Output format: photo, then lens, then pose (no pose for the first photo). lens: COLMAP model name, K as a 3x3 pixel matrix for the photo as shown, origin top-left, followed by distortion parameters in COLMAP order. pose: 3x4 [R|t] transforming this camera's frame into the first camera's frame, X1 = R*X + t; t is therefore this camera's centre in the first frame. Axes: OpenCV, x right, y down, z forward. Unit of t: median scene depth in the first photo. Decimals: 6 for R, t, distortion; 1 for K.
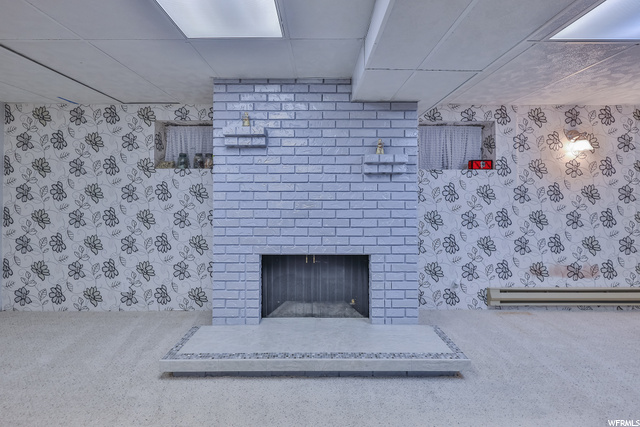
lens RADIAL K [[277.8, 0, 311.7], [0, 277.8, 199.3], [0, 0, 1]] dist [0.003088, 0.000160]
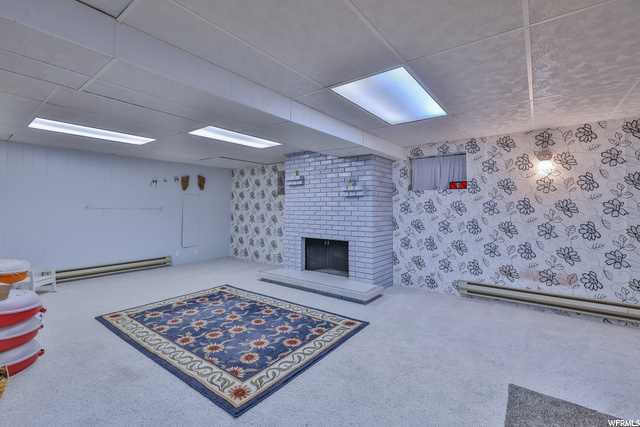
lens RADIAL K [[277.8, 0, 321.6], [0, 277.8, 211.4], [0, 0, 1]] dist [0.003088, 0.000160]
pose [[0.807240, 0.008788, -0.590158, 0.879805], [-0.011265, 0.999936, -0.000519, 0.006228], [0.590116, 0.007067, 0.807287, -0.439755]]
